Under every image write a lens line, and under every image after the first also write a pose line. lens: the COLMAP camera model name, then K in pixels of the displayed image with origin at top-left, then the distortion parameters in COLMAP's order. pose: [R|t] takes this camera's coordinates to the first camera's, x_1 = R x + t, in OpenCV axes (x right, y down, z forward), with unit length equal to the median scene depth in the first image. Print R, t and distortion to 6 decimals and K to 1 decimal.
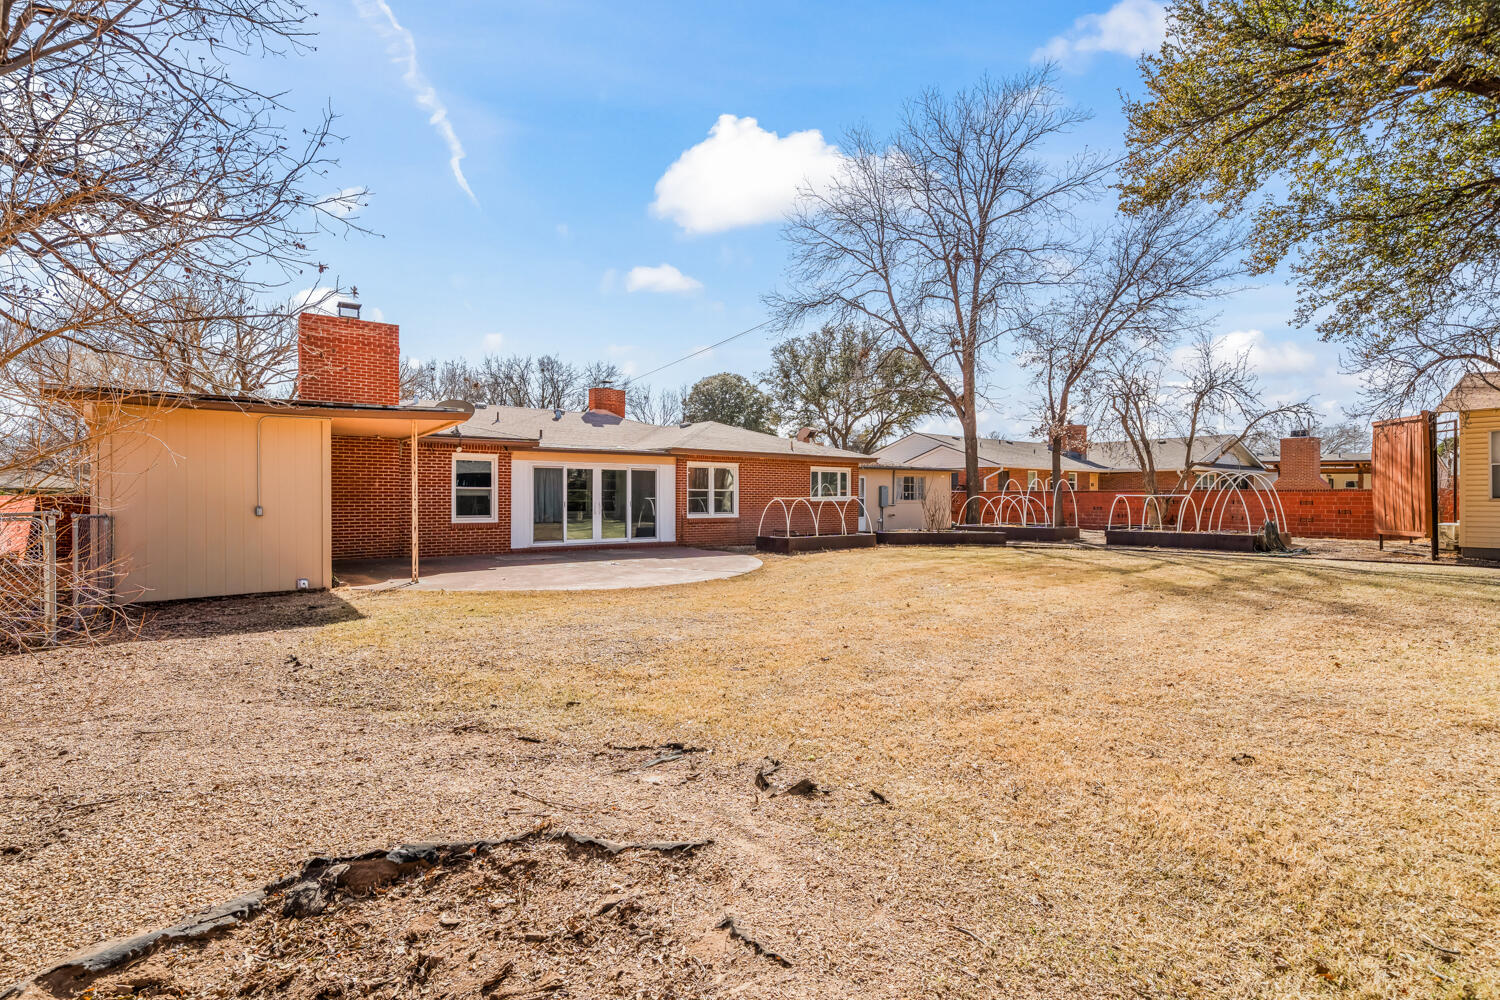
lens RADIAL K [[697.3, 0, 741.0], [0, 697.3, 500.1], [0, 0, 1]] dist [0.002722, 0.000032]
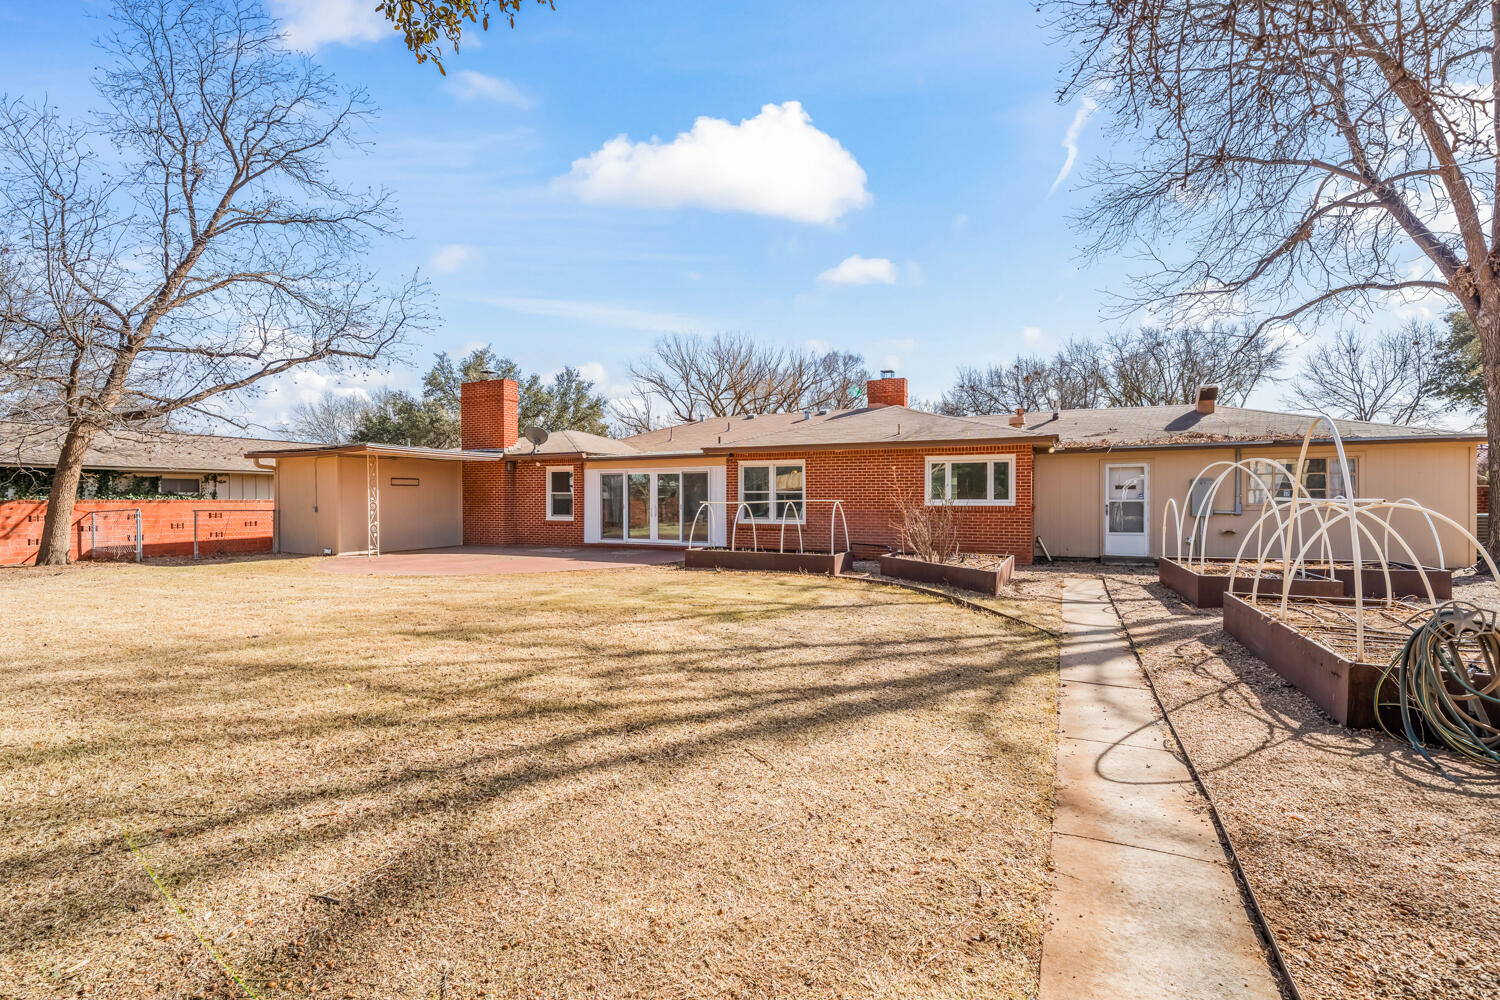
lens RADIAL K [[697.3, 0, 756.2], [0, 697.3, 499.6], [0, 0, 1]] dist [0.002722, 0.000032]
pose [[0.456923, 0.000581, -0.889506, 0.756130], [-0.000953, 1.000000, 0.000164, -0.005167], [0.889506, 0.000773, 0.456923, 0.615344]]
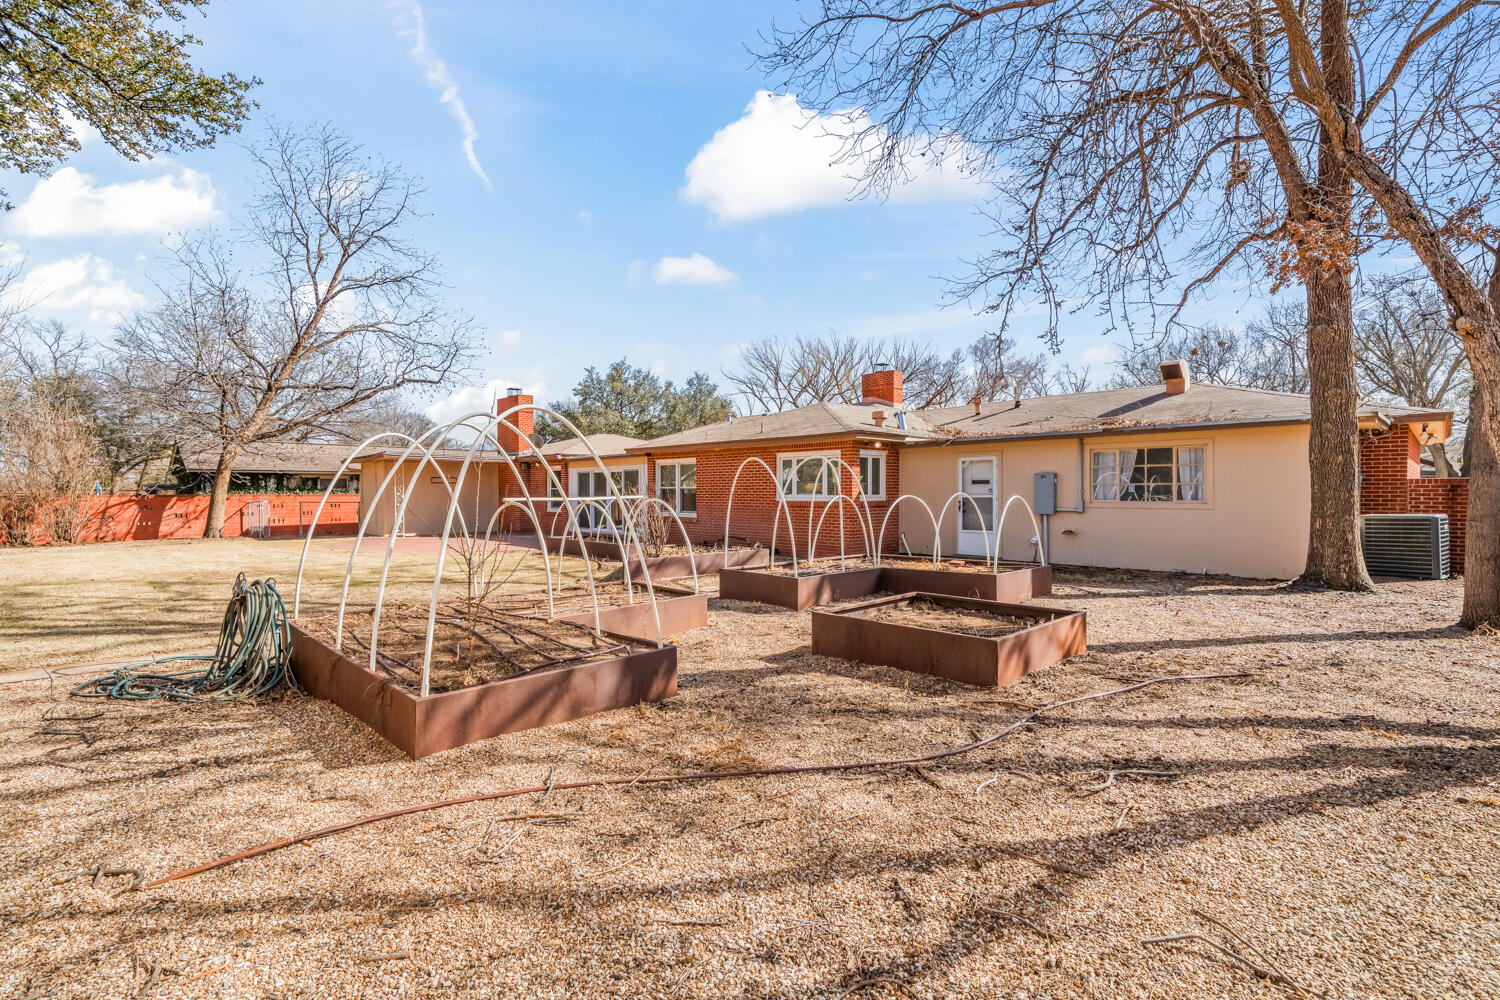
lens RADIAL K [[697.3, 0, 749.3], [0, 697.3, 494.2], [0, 0, 1]] dist [0.002722, 0.000032]
pose [[0.117421, 0.004311, -0.993073, 0.967856], [0.000206, 0.999990, 0.004366, -0.009524], [0.993082, -0.000718, 0.117419, 1.034081]]
